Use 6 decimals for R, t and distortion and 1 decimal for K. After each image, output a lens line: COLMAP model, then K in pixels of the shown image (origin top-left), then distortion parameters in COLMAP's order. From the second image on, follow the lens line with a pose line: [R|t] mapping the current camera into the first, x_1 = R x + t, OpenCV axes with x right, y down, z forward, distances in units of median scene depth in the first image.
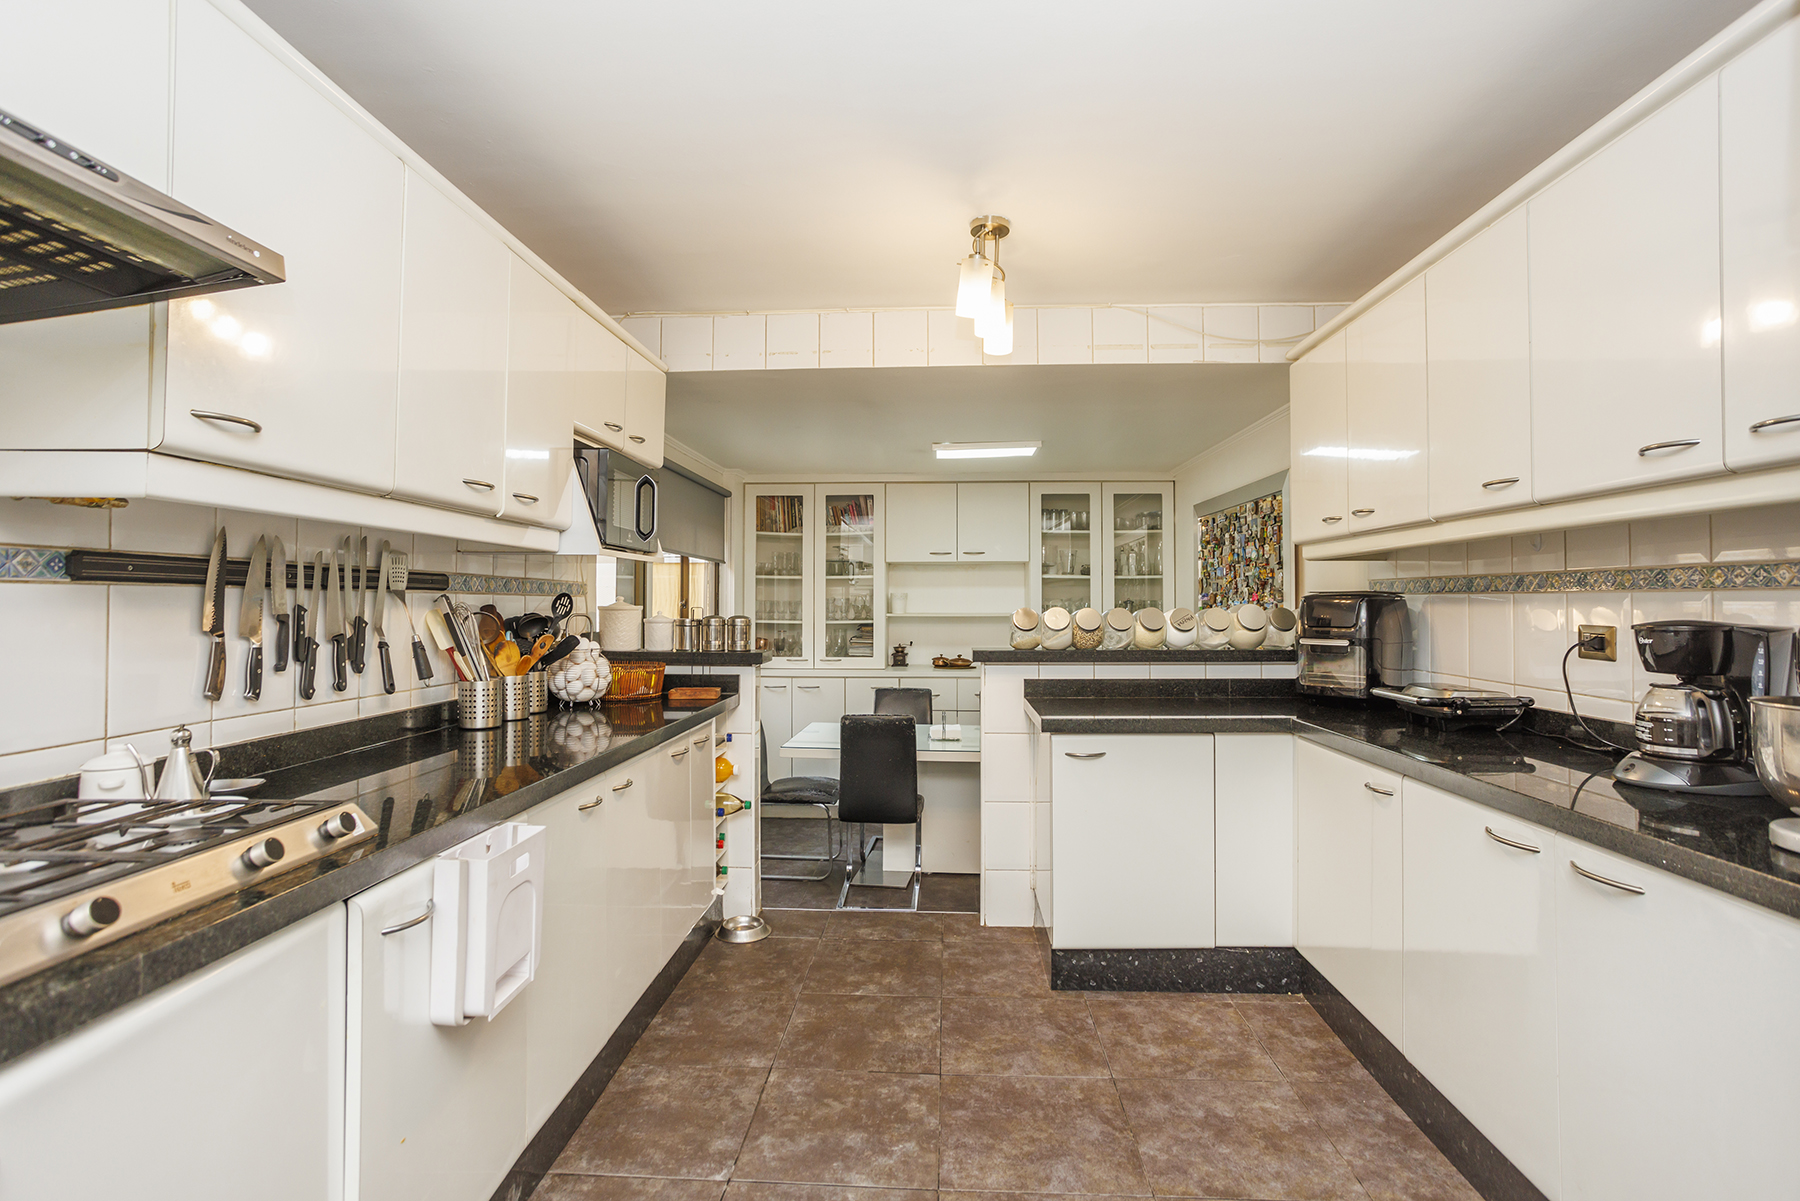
lens RADIAL K [[880.2, 0, 902.5], [0, 880.2, 622.0], [0, 0, 1]] dist [-0.047250, 0.032703]
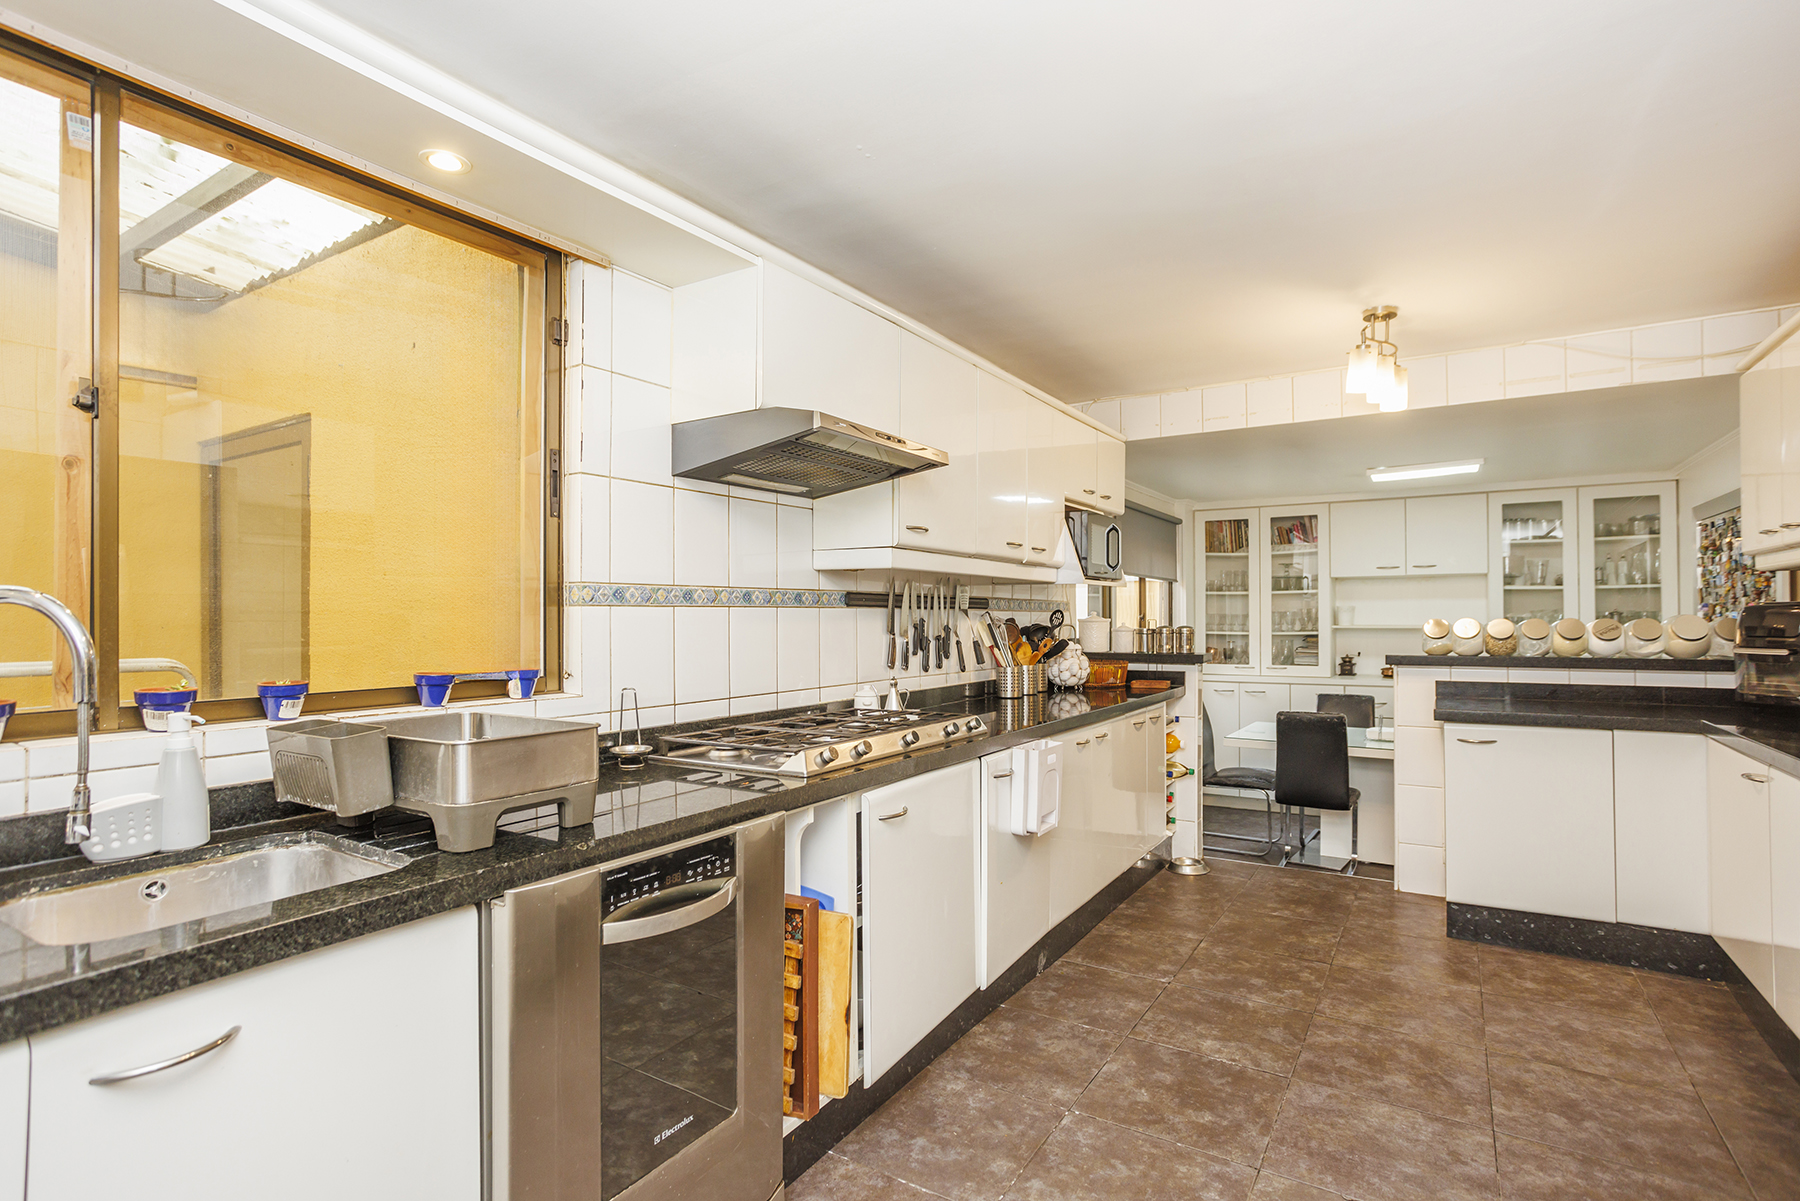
lens RADIAL K [[878.2, 0, 909.0], [0, 878.2, 583.7], [0, 0, 1]] dist [-0.050097, 0.031713]
pose [[0.875490, -0.021859, -0.482741, 0.092140], [-0.006753, 0.998325, -0.057451, 0.008322], [0.483189, 0.053558, 0.873876, -0.366279]]
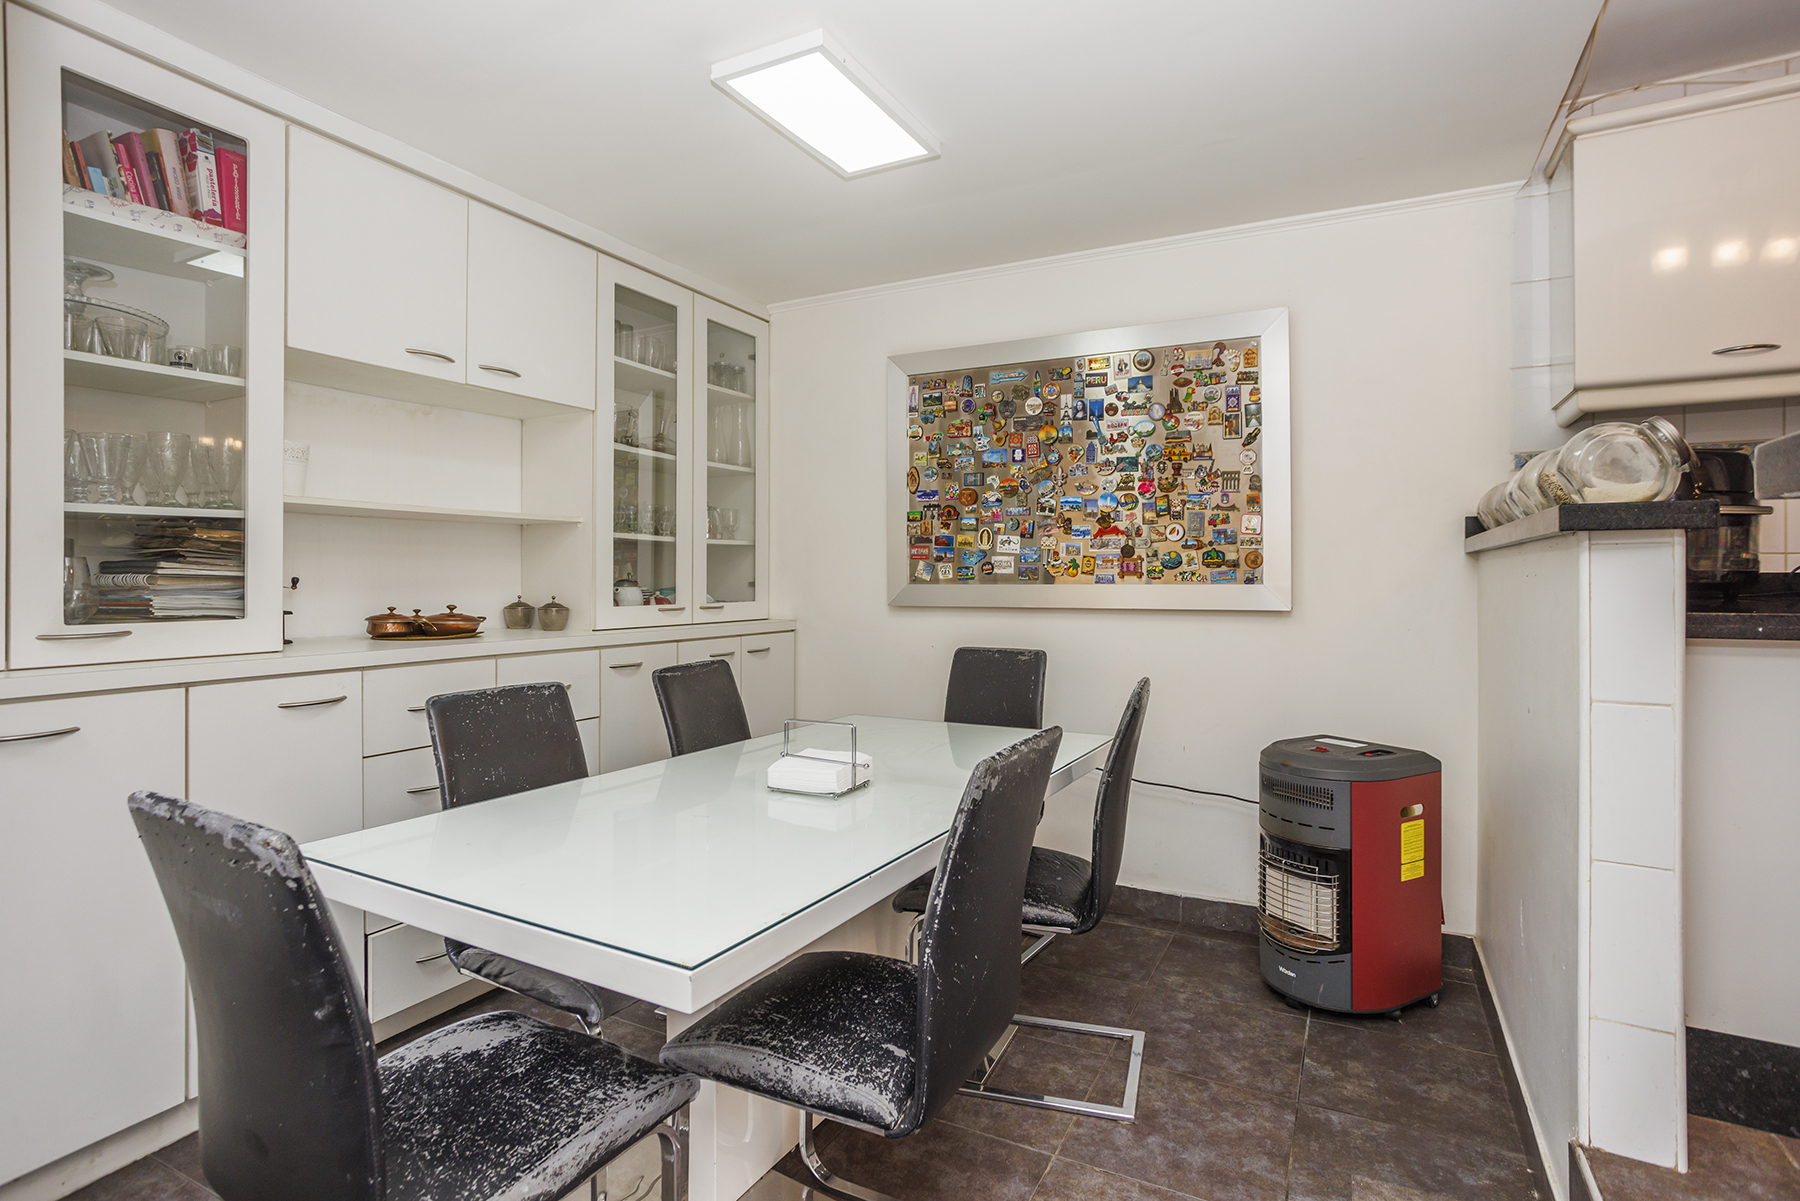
lens RADIAL K [[878.2, 0, 909.0], [0, 878.2, 583.7], [0, 0, 1]] dist [-0.050097, 0.031713]
pose [[0.417197, -0.008814, 0.908773, -0.495391], [0.019112, 0.999817, 0.000923, 0.067580], [-0.908615, 0.016984, 0.417289, 1.373909]]
